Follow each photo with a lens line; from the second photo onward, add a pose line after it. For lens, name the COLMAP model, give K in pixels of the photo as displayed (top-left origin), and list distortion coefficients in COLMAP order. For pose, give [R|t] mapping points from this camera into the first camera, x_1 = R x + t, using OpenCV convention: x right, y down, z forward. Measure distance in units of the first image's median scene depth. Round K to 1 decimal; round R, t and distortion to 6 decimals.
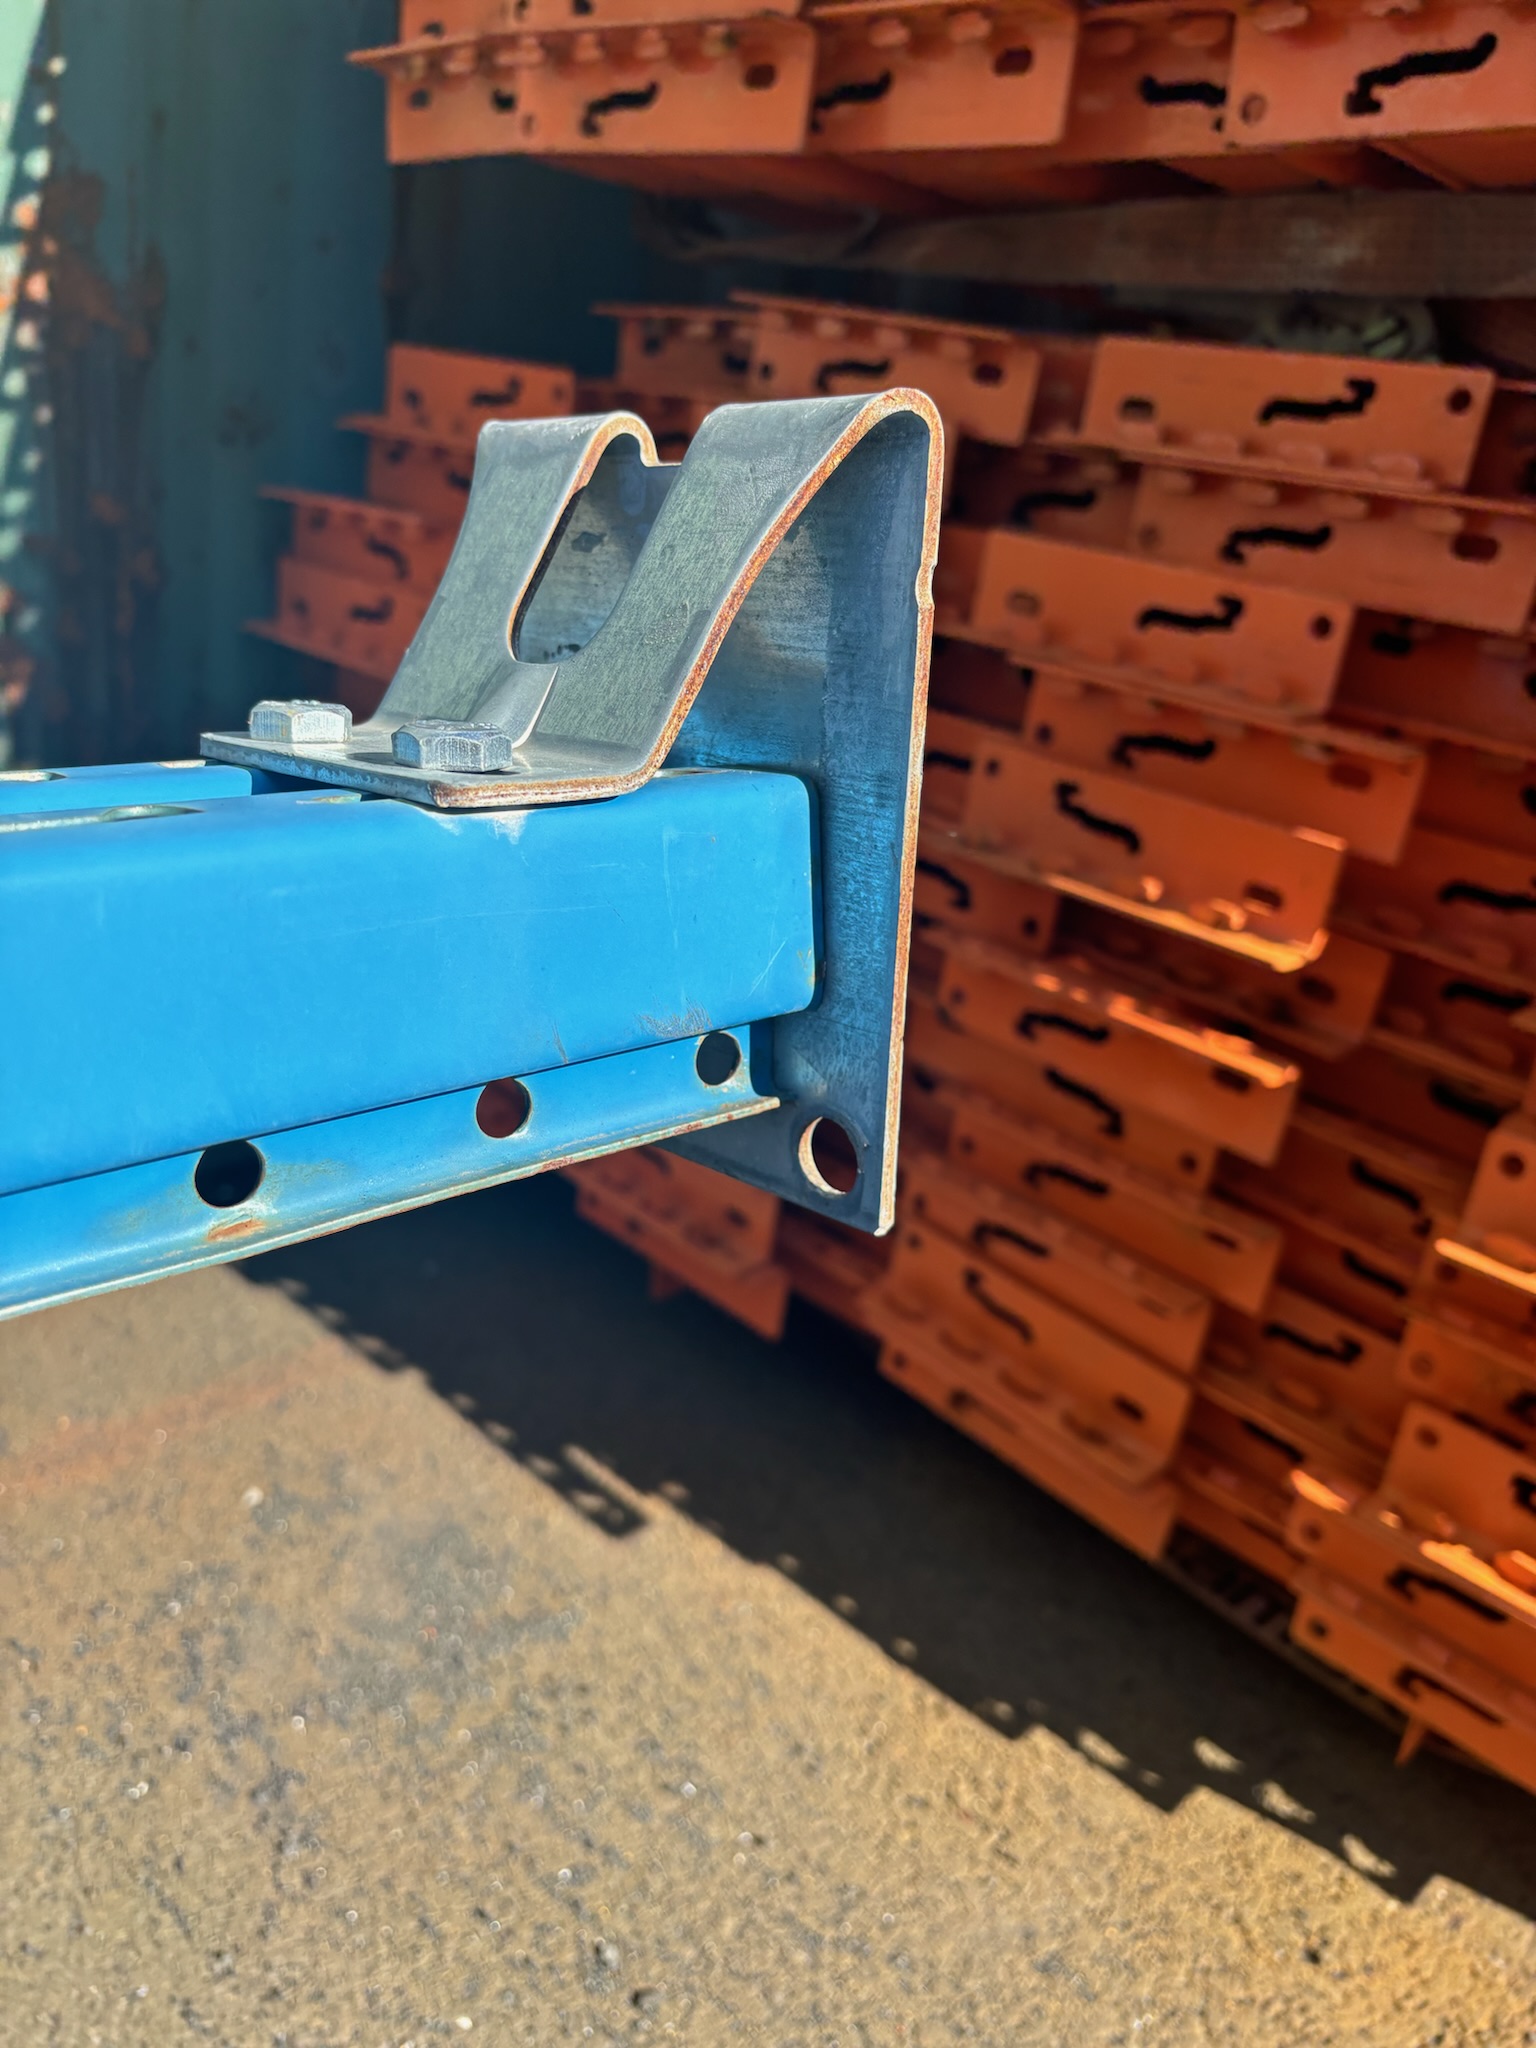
lens RADIAL K [[1576.9, 0, 769.8], [0, 1576.9, 1029.8], [0, 0, 1]] dist [0.020107, -0.031440]
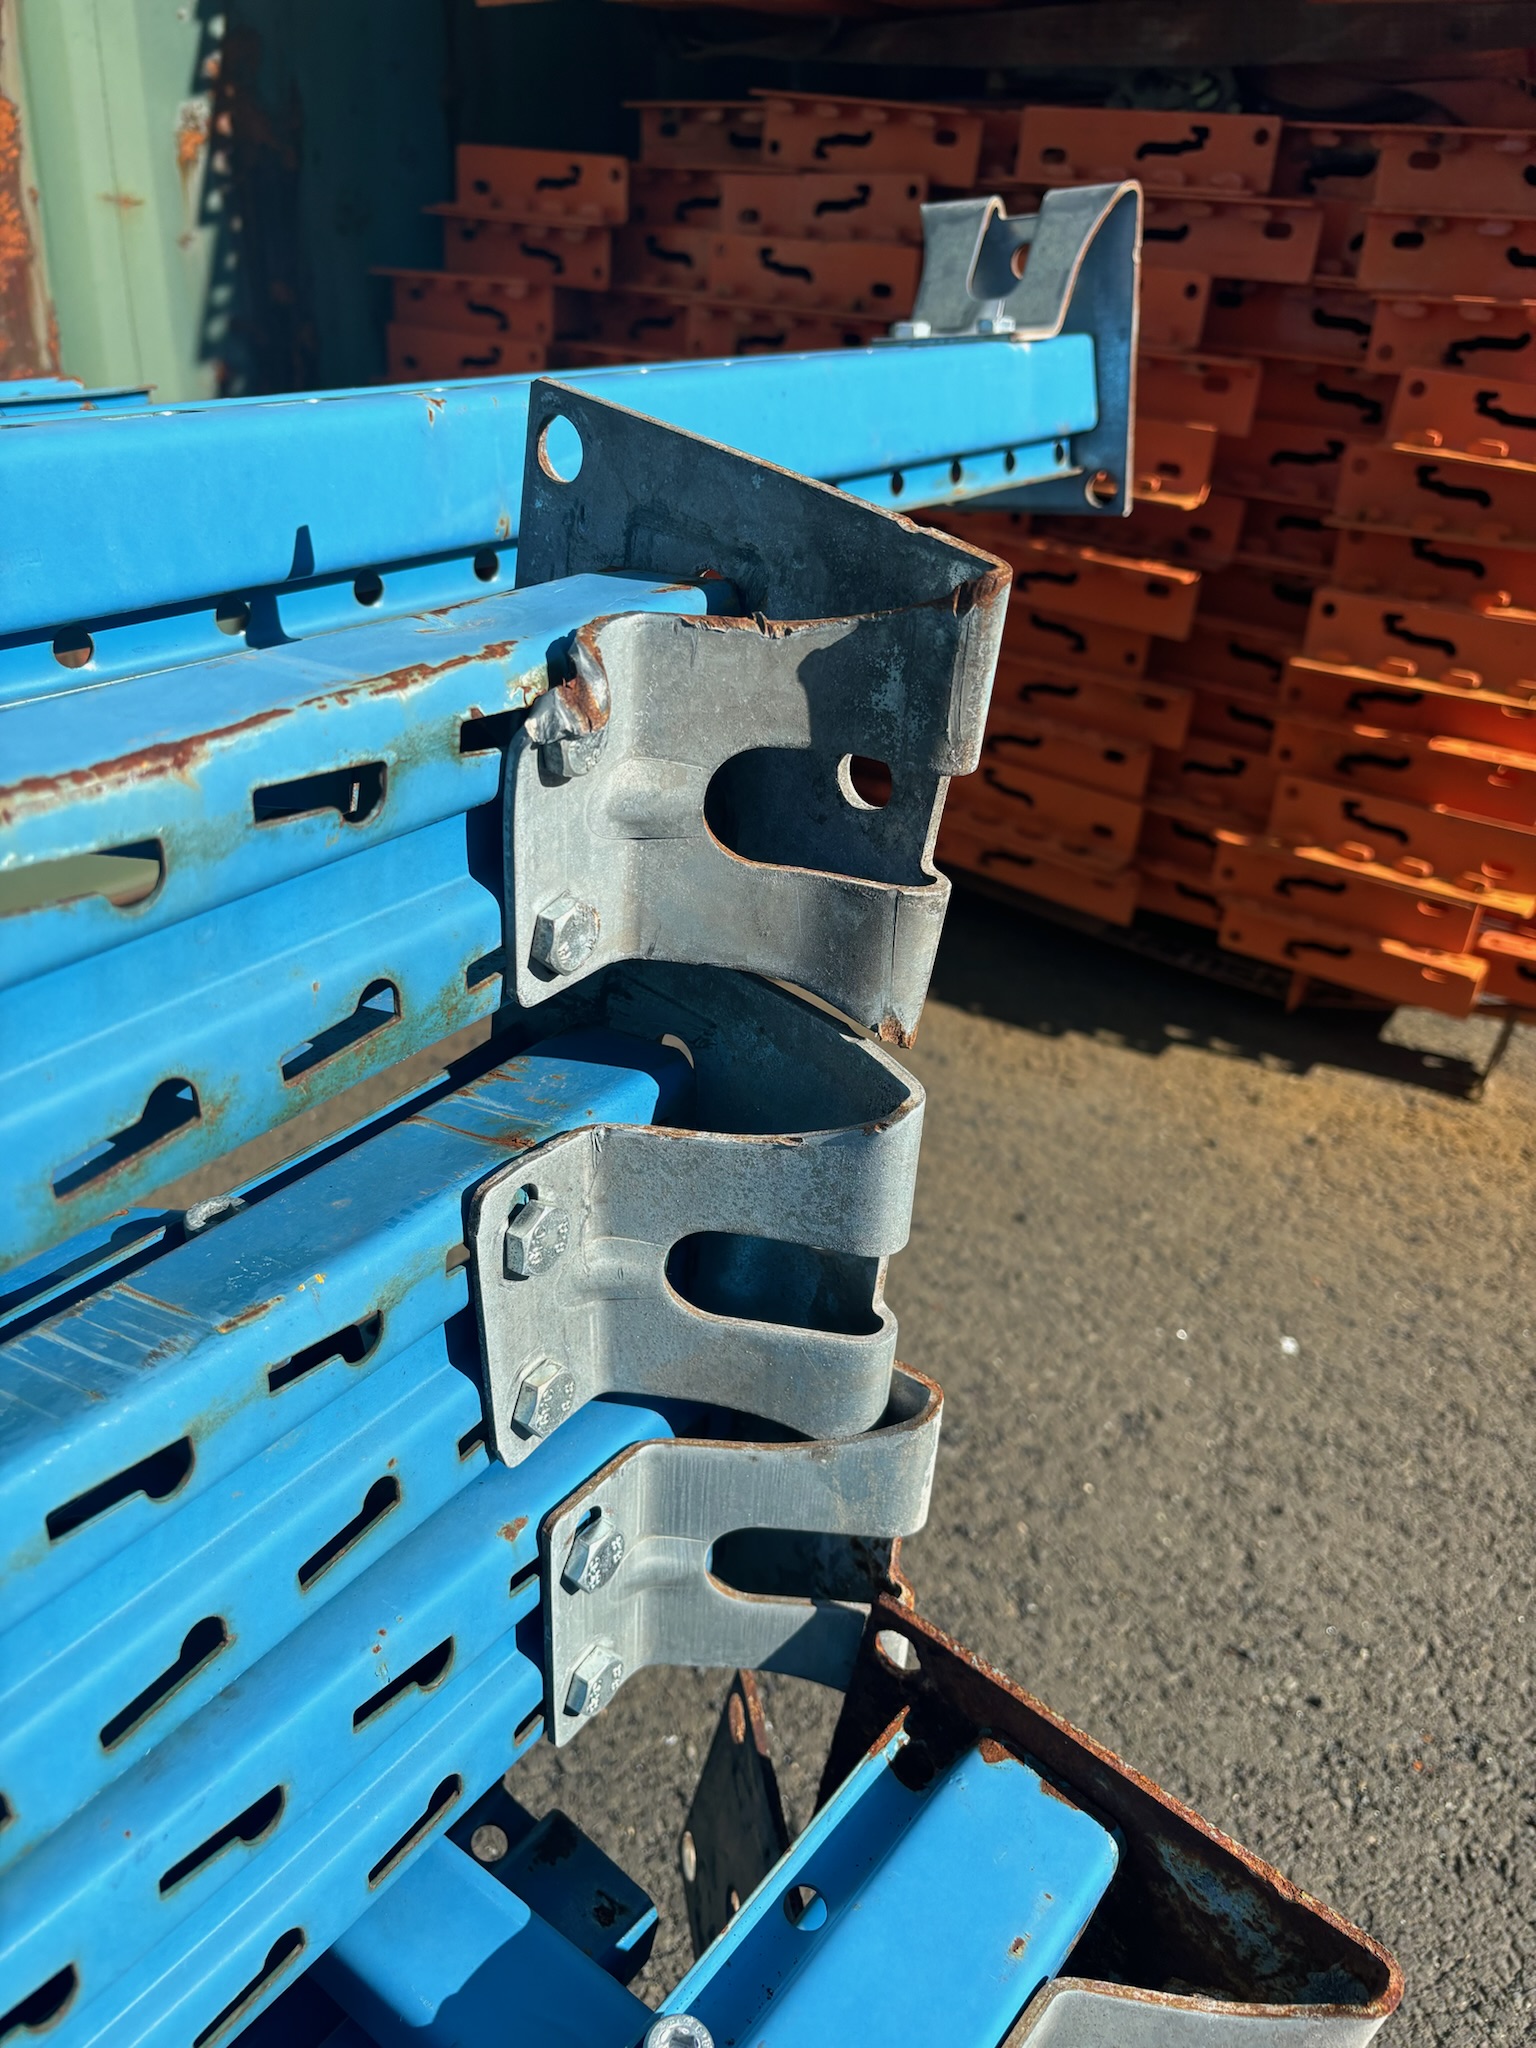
lens RADIAL K [[1576.9, 0, 758.5], [0, 1576.9, 1005.9], [0, 0, 1]] dist [0.020107, -0.031440]
pose [[0.985255, -0.138116, 0.100975, -0.318141], [0.124378, 0.983469, 0.131602, 0.178386], [-0.117483, -0.117103, 0.986146, -0.569181]]
